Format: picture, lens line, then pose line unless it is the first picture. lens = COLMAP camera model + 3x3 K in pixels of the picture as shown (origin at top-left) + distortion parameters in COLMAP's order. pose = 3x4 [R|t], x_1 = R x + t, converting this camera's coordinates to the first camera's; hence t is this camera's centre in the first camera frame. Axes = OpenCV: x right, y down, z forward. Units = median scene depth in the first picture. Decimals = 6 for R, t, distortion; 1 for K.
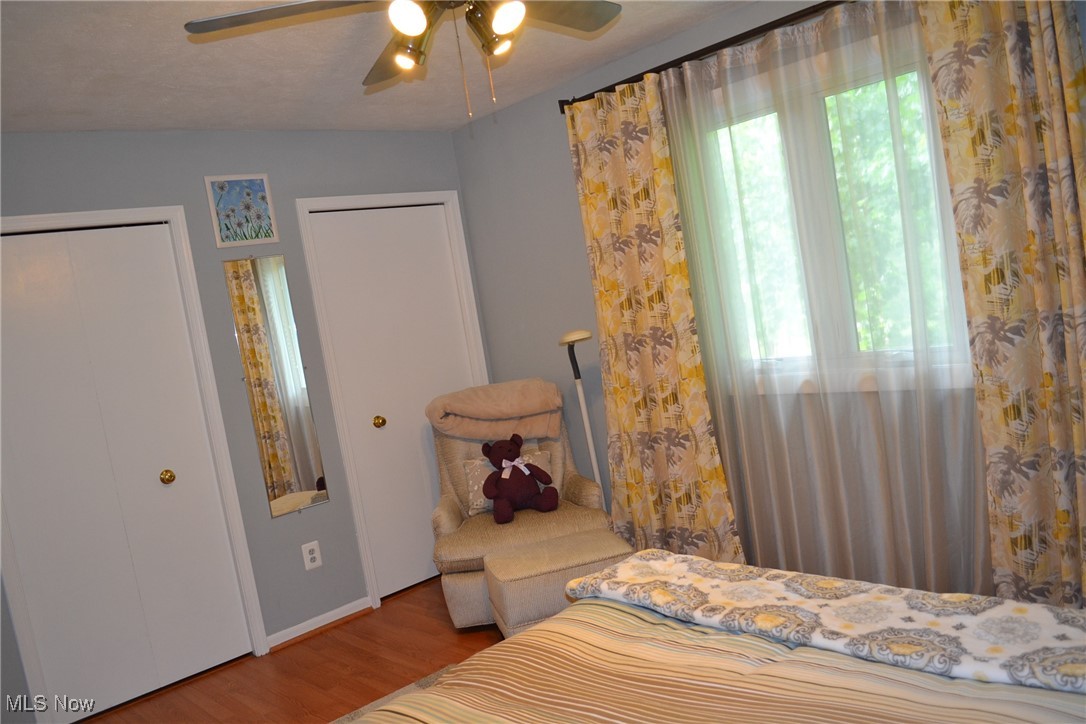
lens RADIAL K [[871.0, 0, 545.4], [0, 871.0, 362.5], [0, 0, 1]] dist [-0.082560, 0.006529]
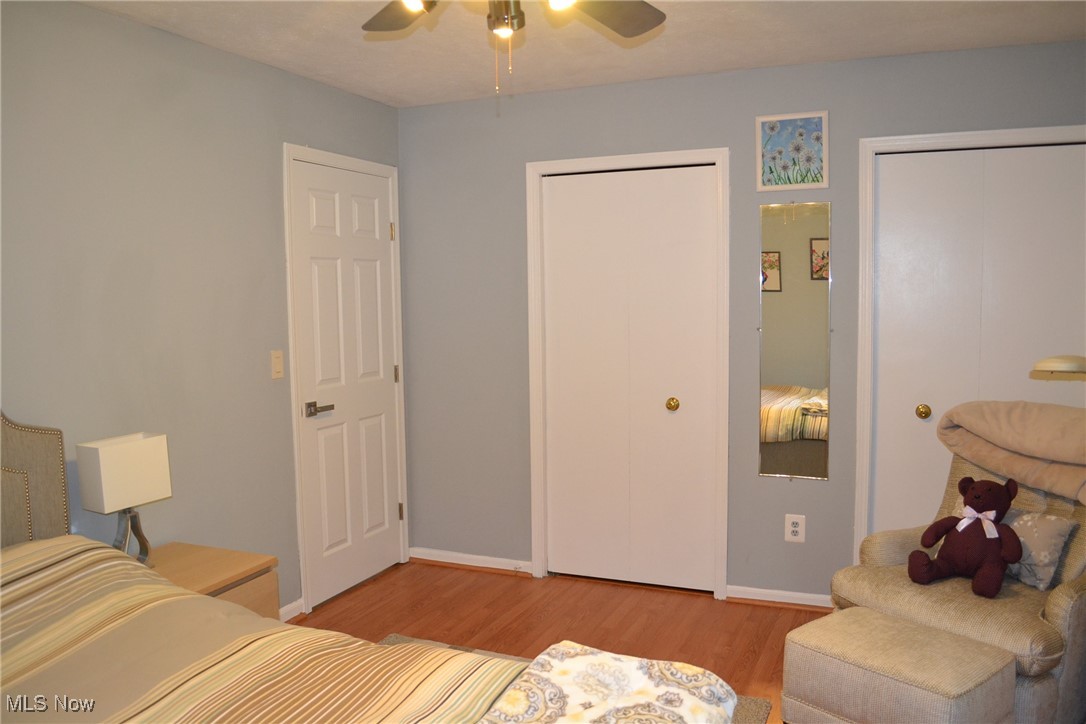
lens RADIAL K [[871.0, 0, 543.0], [0, 871.0, 363.6], [0, 0, 1]] dist [-0.082560, 0.006529]
pose [[0.396570, 0.229391, -0.888882, 0.428286], [-0.119685, 0.972932, 0.197684, -0.106268], [0.910169, 0.027991, 0.413290, 0.374599]]
